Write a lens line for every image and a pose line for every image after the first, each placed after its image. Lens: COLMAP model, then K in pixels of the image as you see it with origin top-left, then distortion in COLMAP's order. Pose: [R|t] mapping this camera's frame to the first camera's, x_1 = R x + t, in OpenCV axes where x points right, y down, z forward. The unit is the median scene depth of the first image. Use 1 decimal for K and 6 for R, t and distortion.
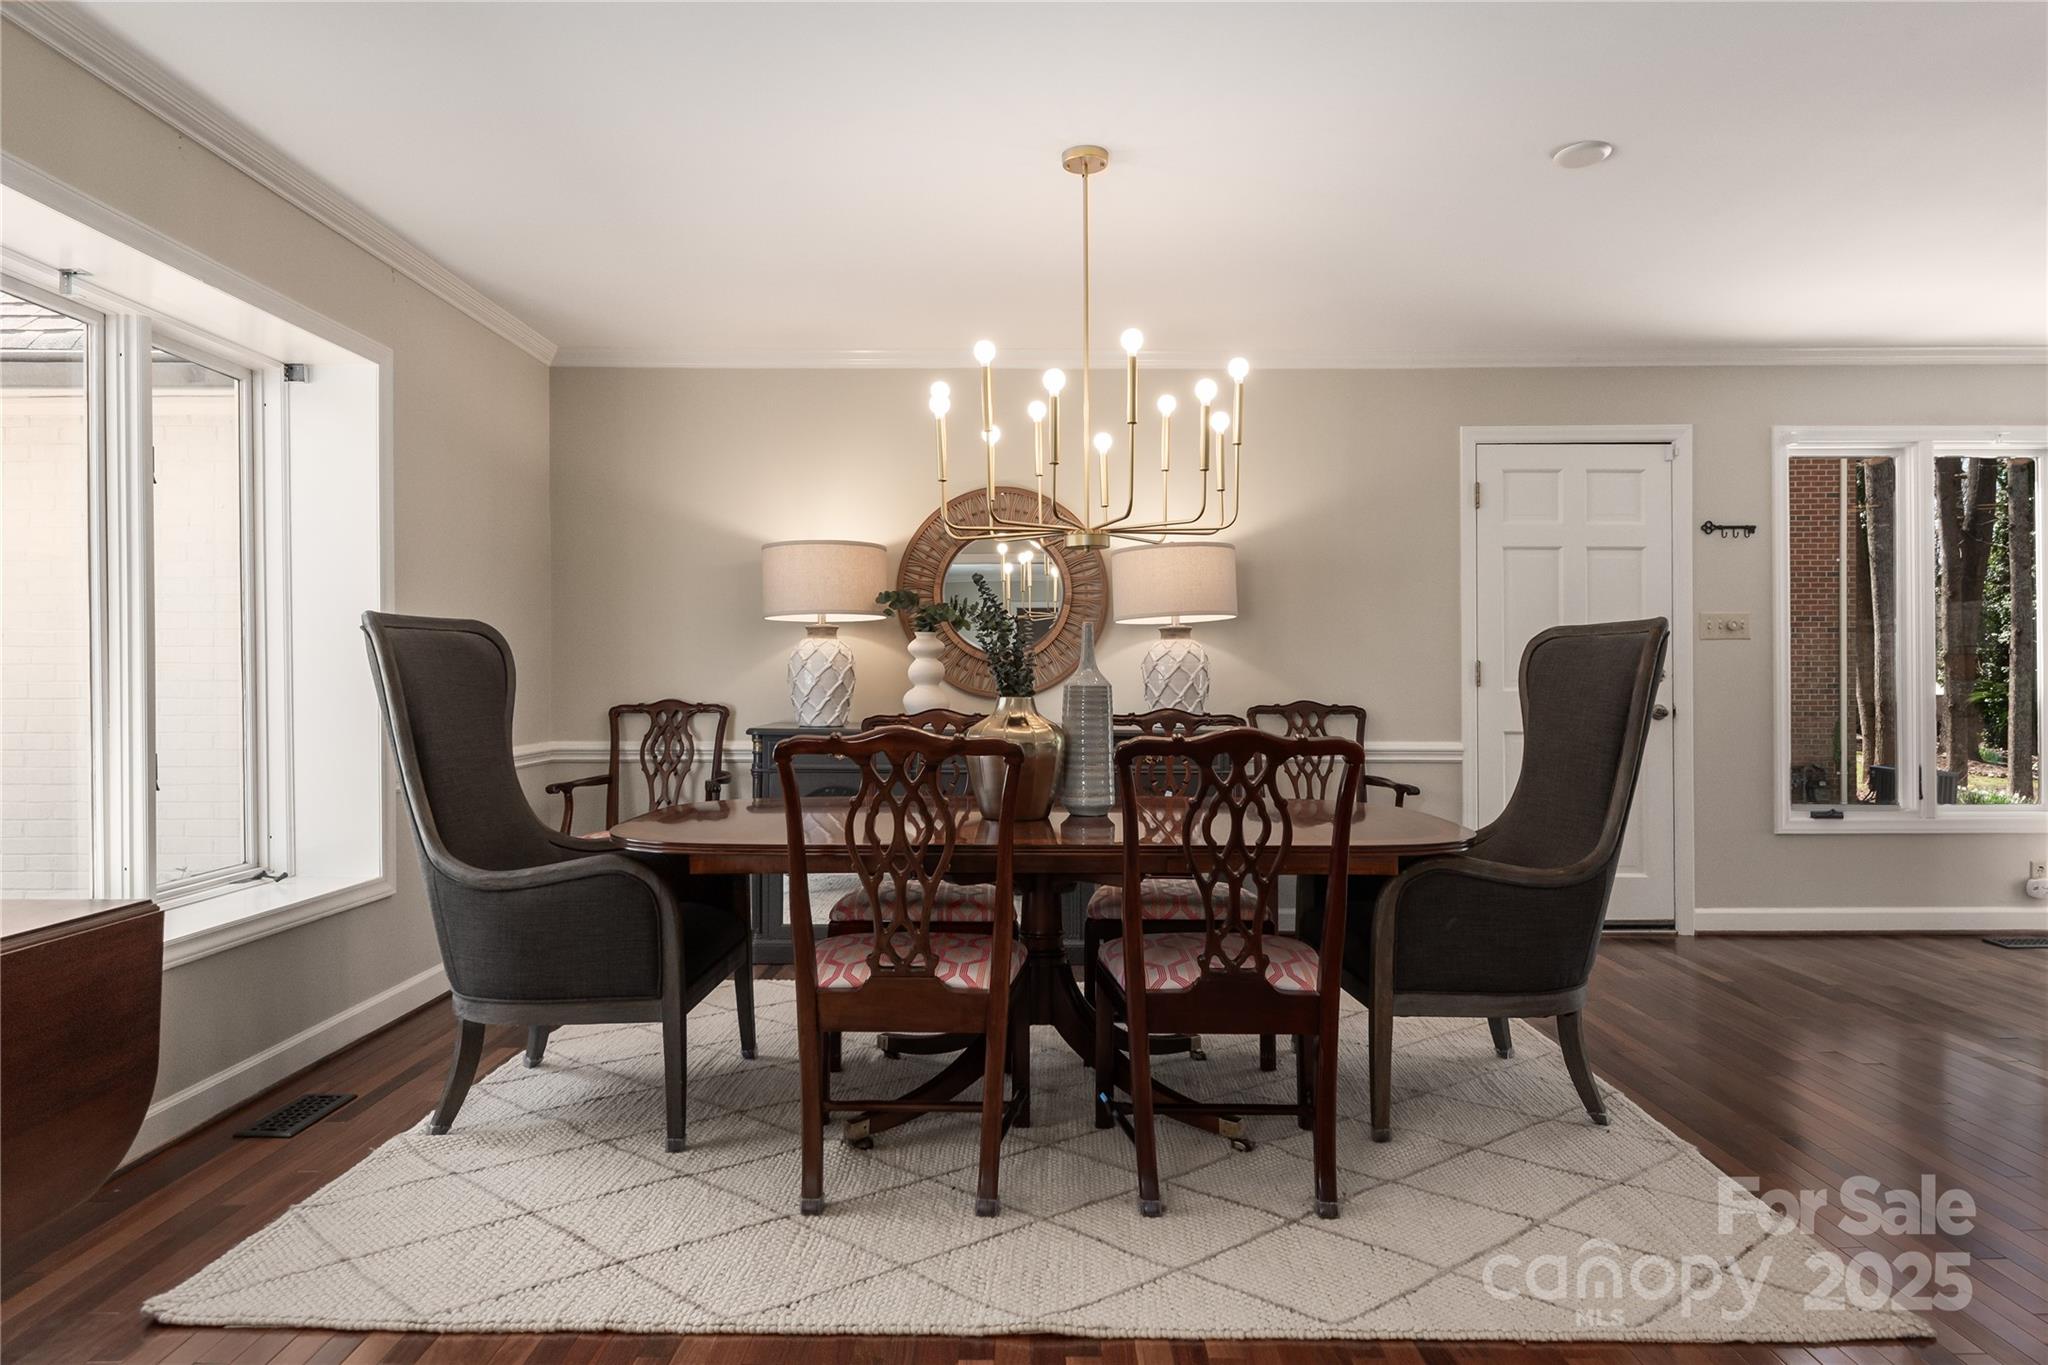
lens RADIAL K [[1247.5, 0, 1024.6], [0, 1247.5, 679.4], [0, 0, 1]] dist [-0.005473, -0.000970]
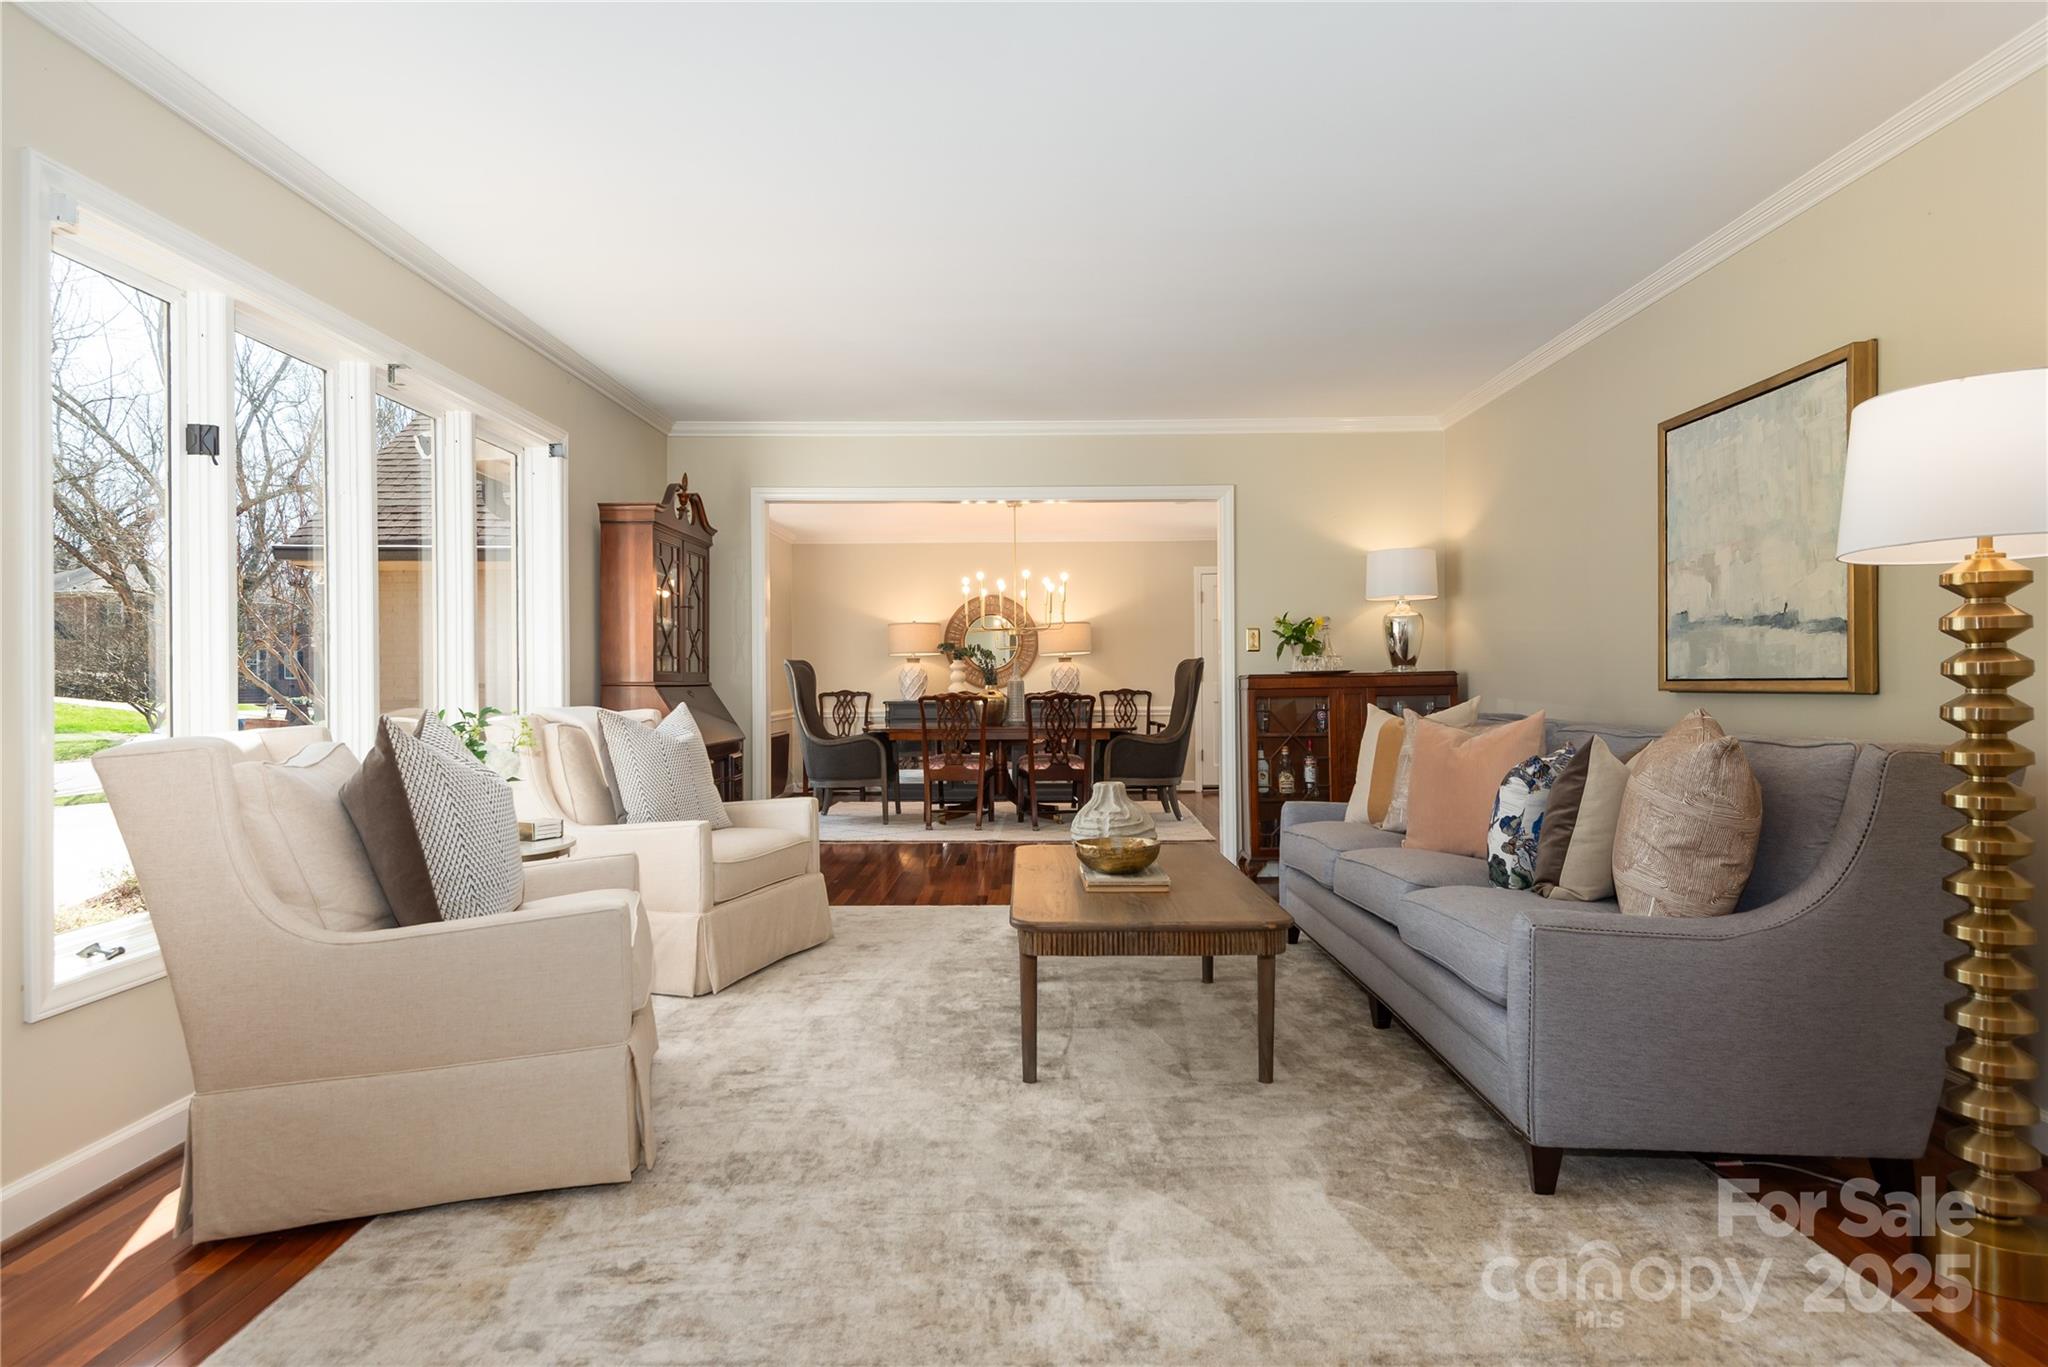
lens RADIAL K [[1090.7, 0, 1021.0], [0, 1090.7, 680.0], [0, 0, 1]] dist [0.021244, -0.004372]
pose [[0.999944, -0.007005, -0.007962, 0.055734], [0.006982, 0.999971, -0.002925, 0.006087], [0.007982, 0.002869, 0.999964, -1.047019]]
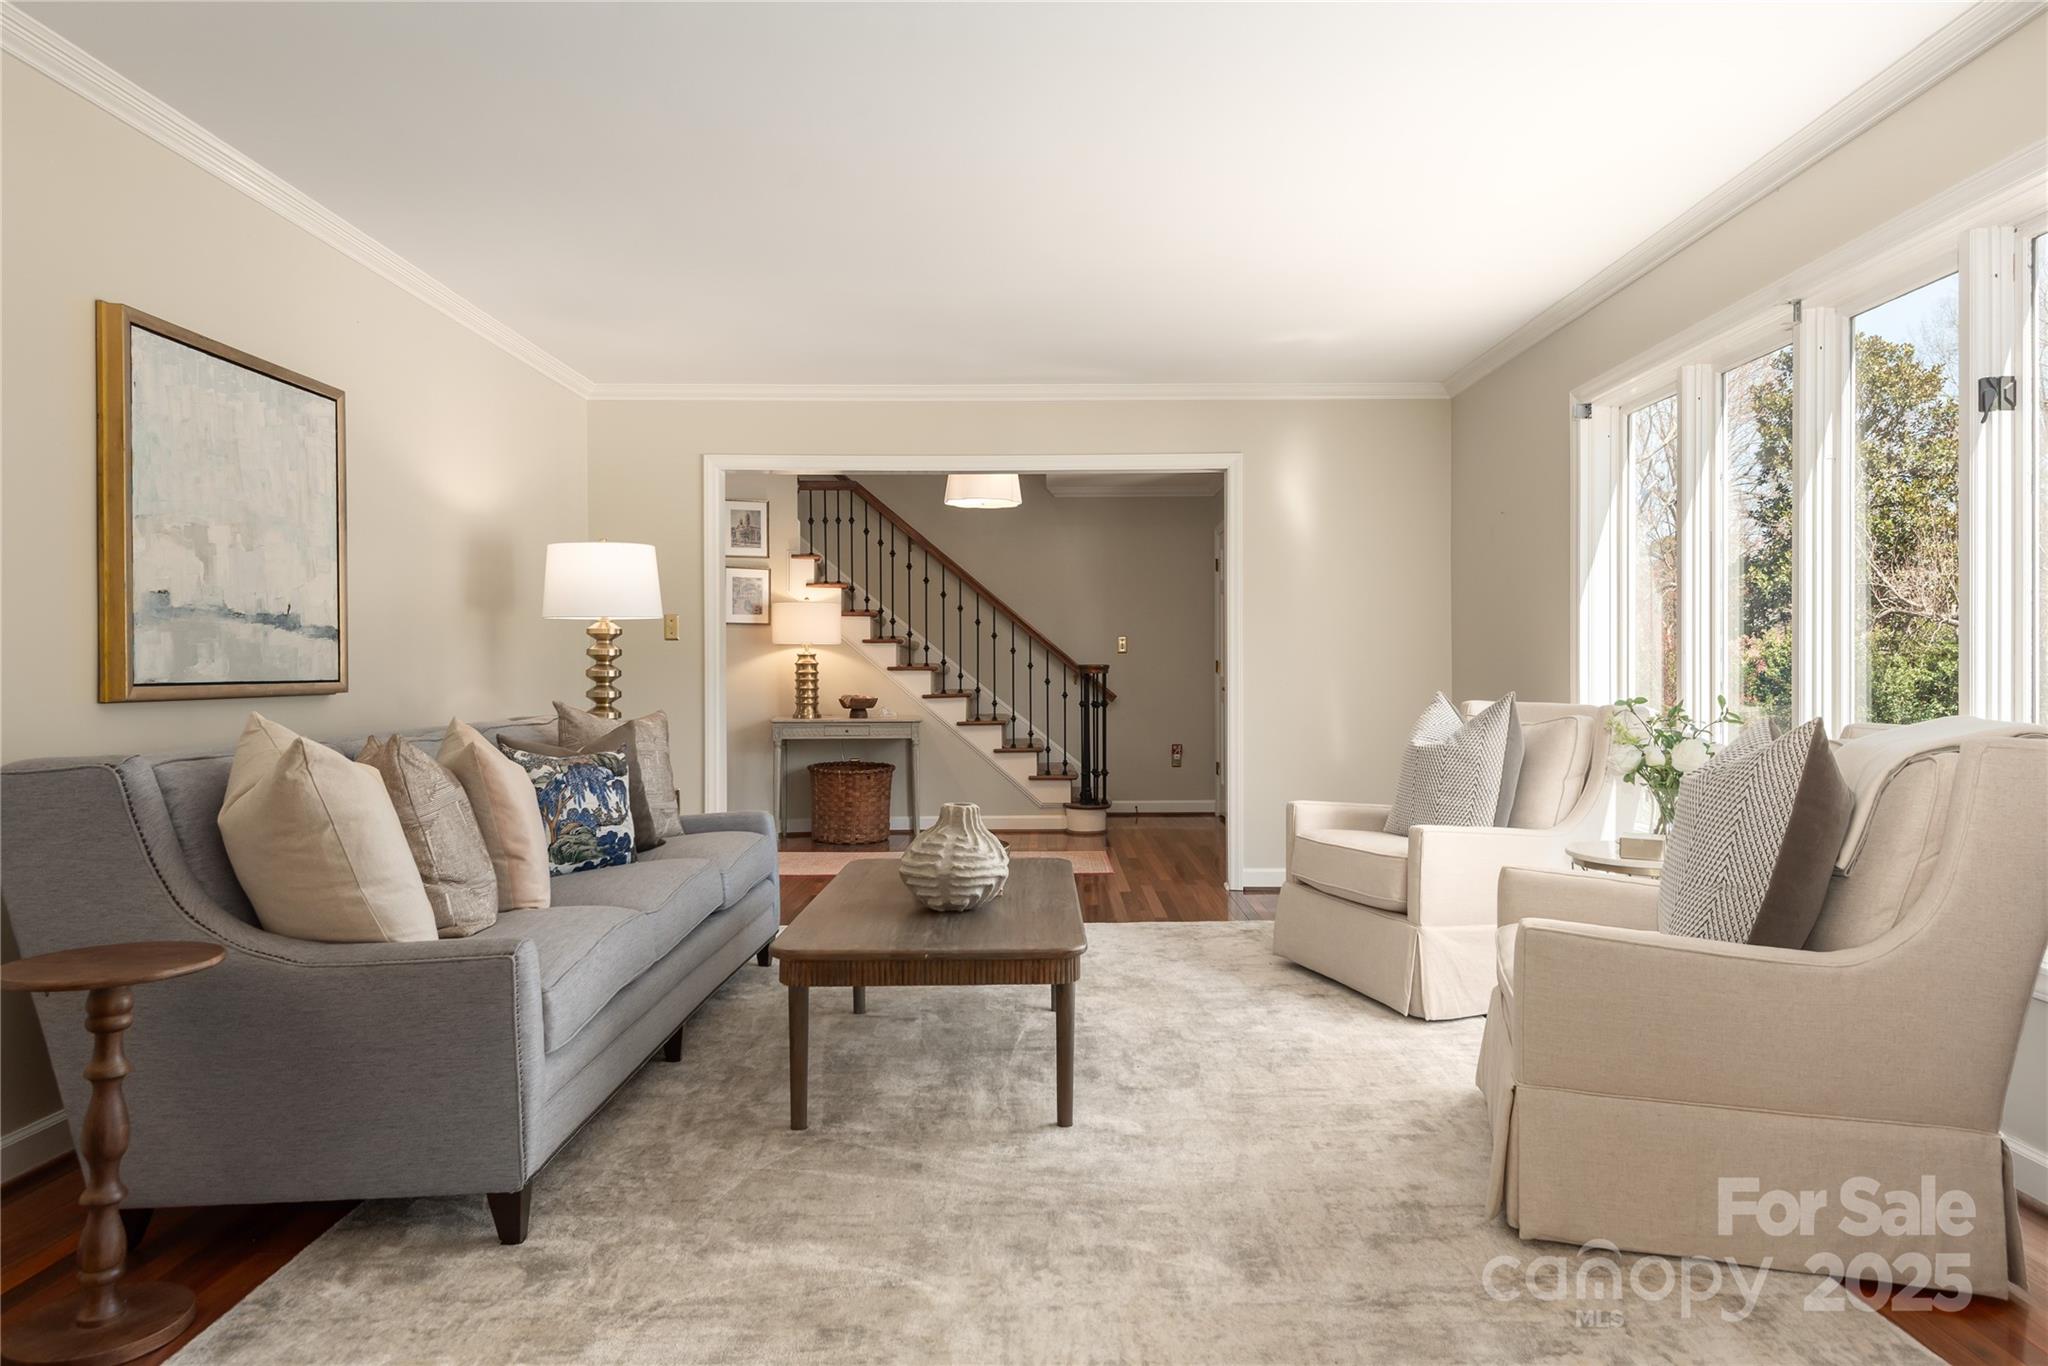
lens RADIAL K [[1247.5, 0, 1024.7], [0, 1247.5, 681.8], [0, 0, 1]] dist [-0.005473, -0.000970]
pose [[-0.999998, -0.001346, 0.001165, 0.104563], [-0.001333, 0.999936, 0.011209, -0.016683], [-0.001180, 0.011207, -0.999937, 2.924316]]
